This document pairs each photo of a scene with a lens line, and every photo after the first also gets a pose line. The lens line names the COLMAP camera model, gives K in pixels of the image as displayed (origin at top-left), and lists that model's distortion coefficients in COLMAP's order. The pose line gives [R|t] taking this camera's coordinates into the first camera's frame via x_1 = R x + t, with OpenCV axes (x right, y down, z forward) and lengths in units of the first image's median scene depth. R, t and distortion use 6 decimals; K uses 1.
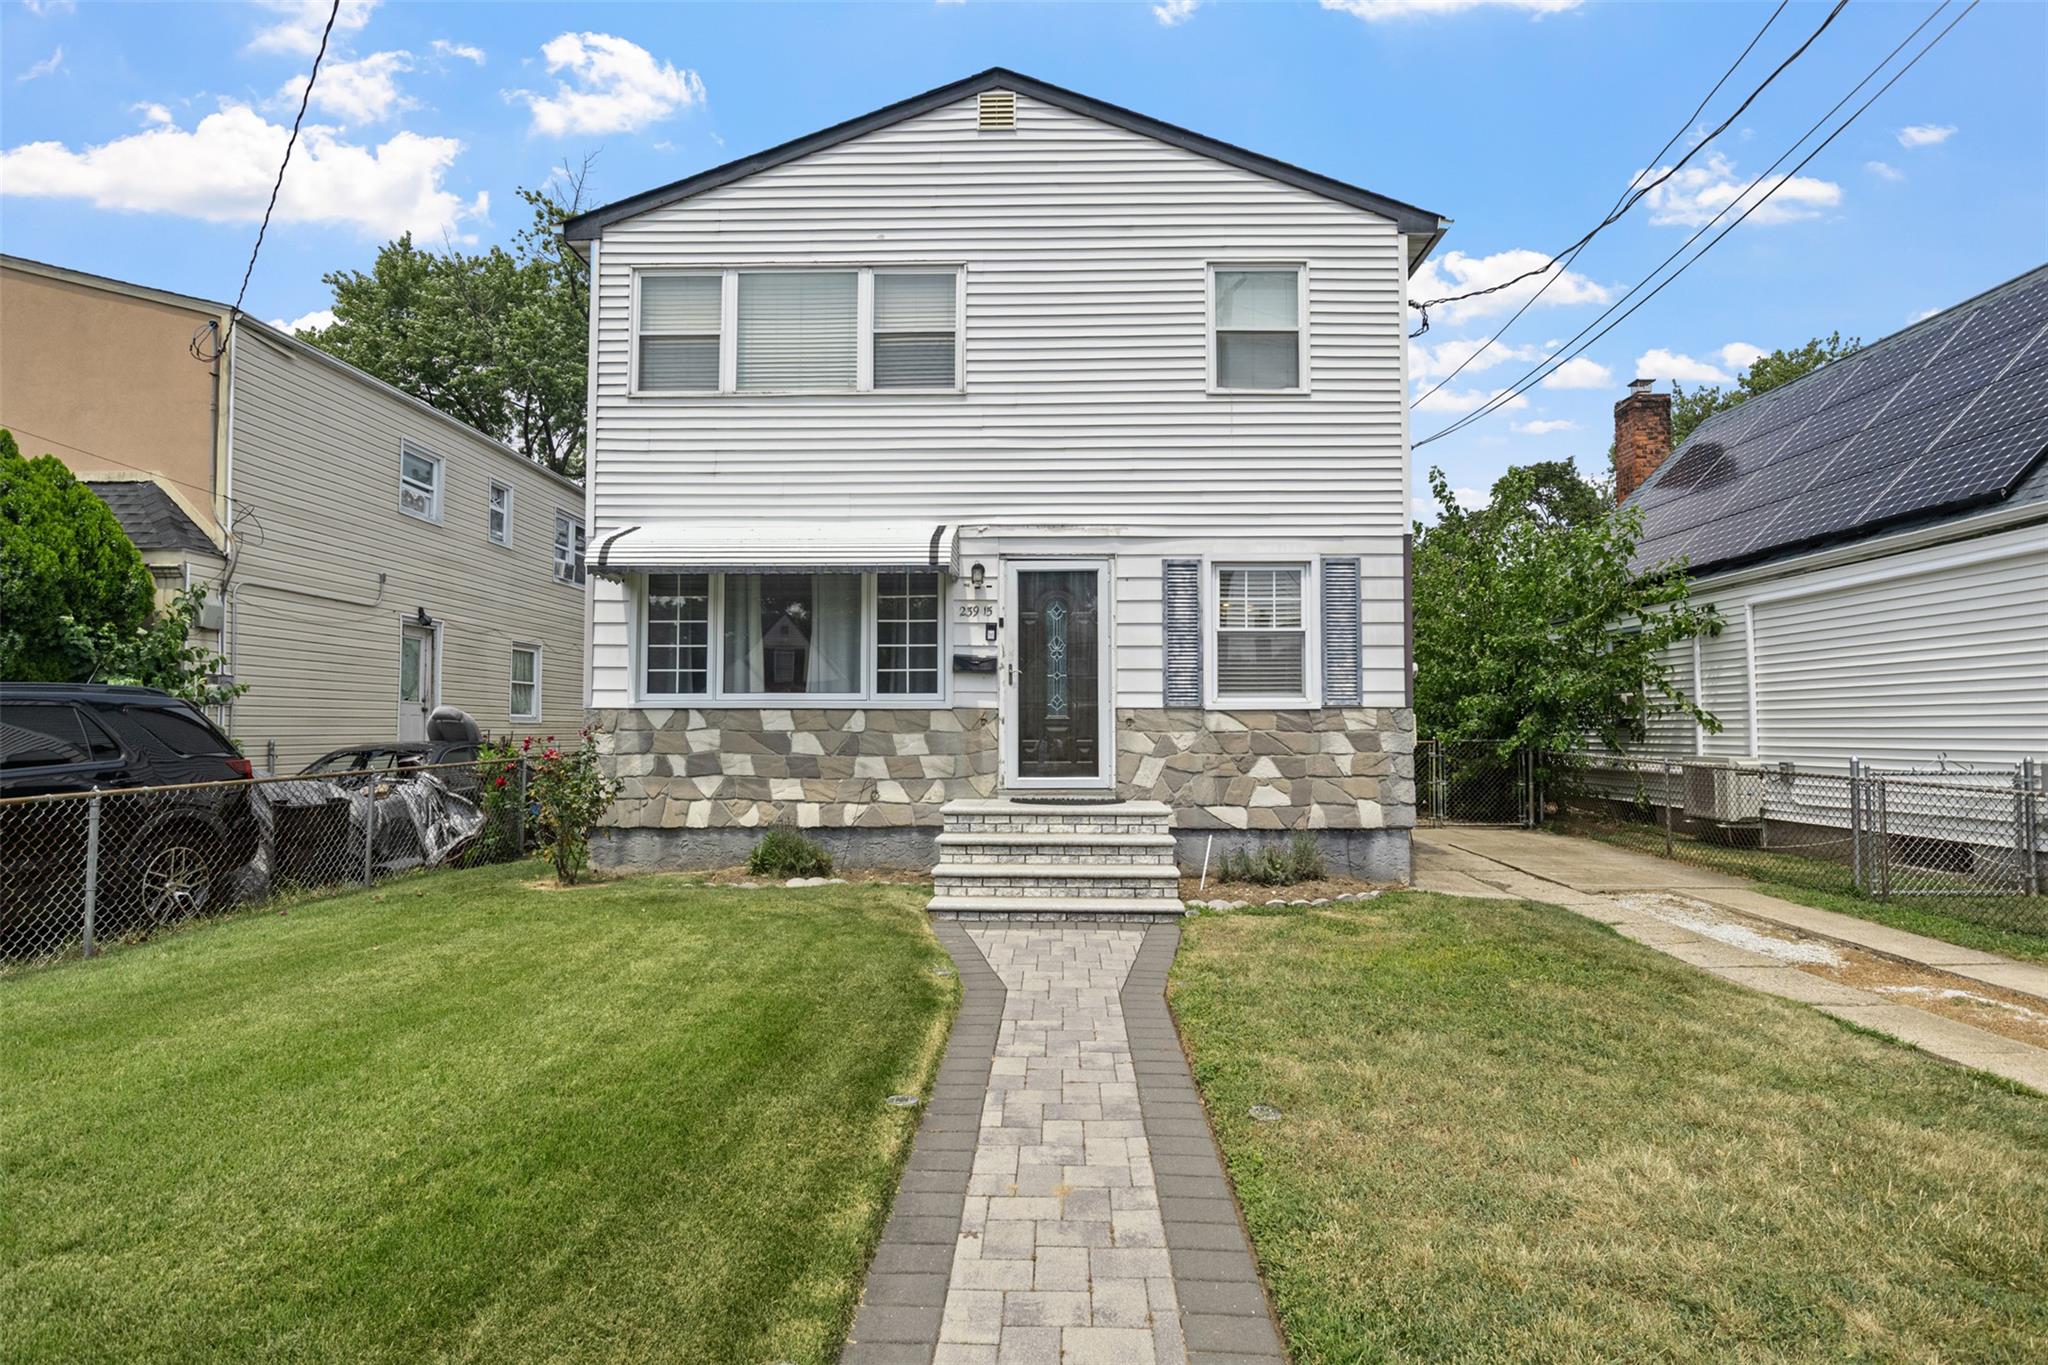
lens RADIAL K [[1054.4, 0, 1031.4], [0, 1054.4, 686.3], [0, 0, 1]] dist [0.000096, 0.000178]
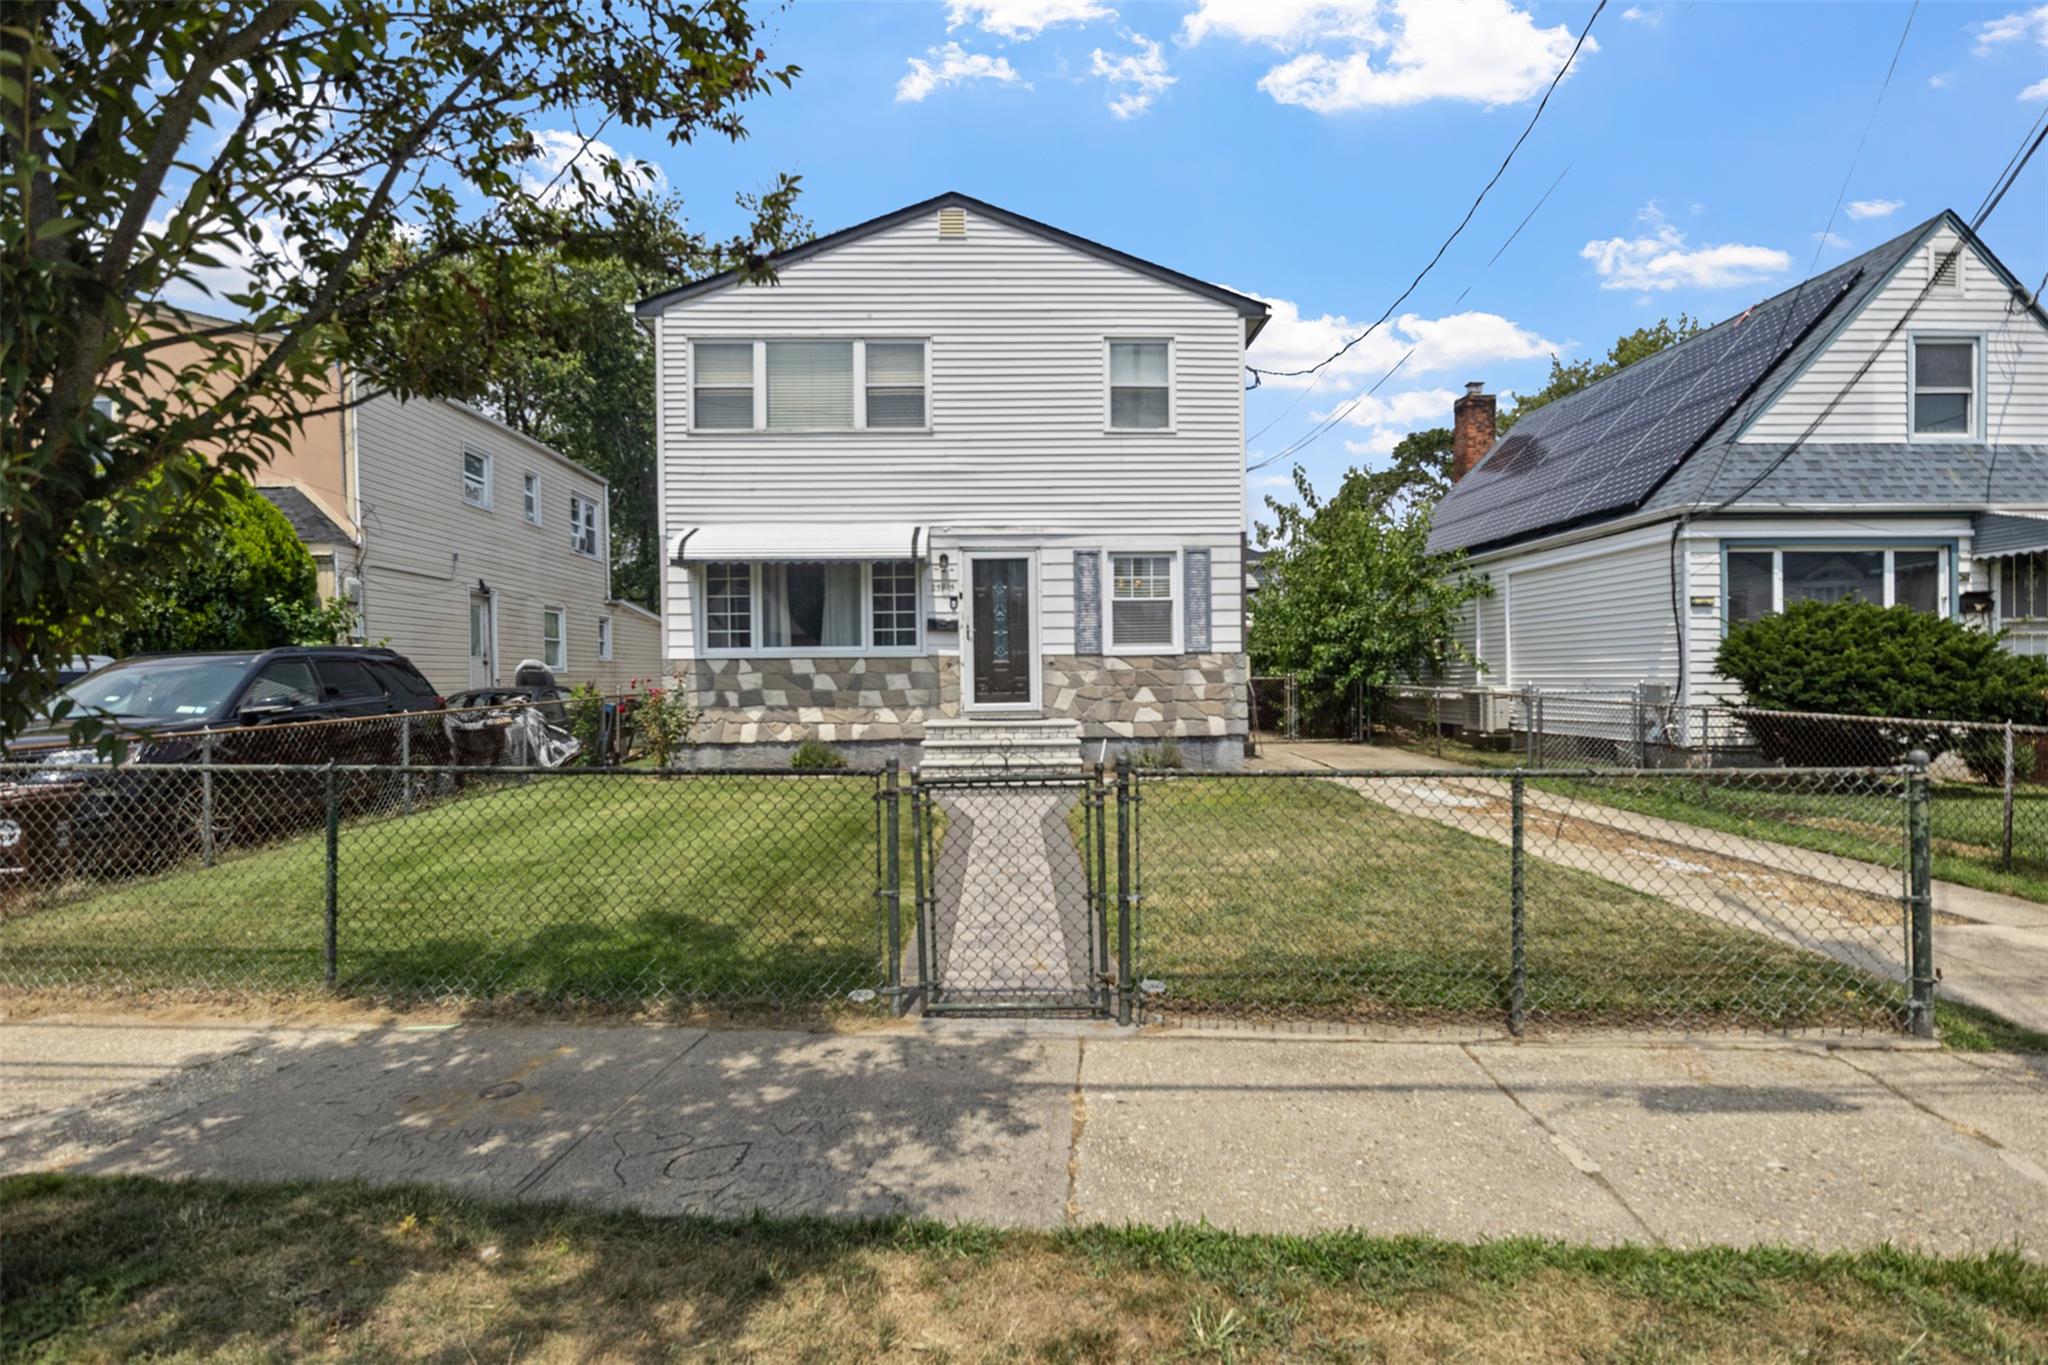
lens RADIAL K [[1054.4, 0, 1023.3], [0, 1054.4, 682.4], [0, 0, 1]] dist [0.000096, 0.000178]
pose [[0.998803, -0.012293, 0.047353, -0.013051], [0.010115, 0.998892, 0.045955, -0.008015], [-0.047866, -0.045421, 0.997821, -0.418889]]
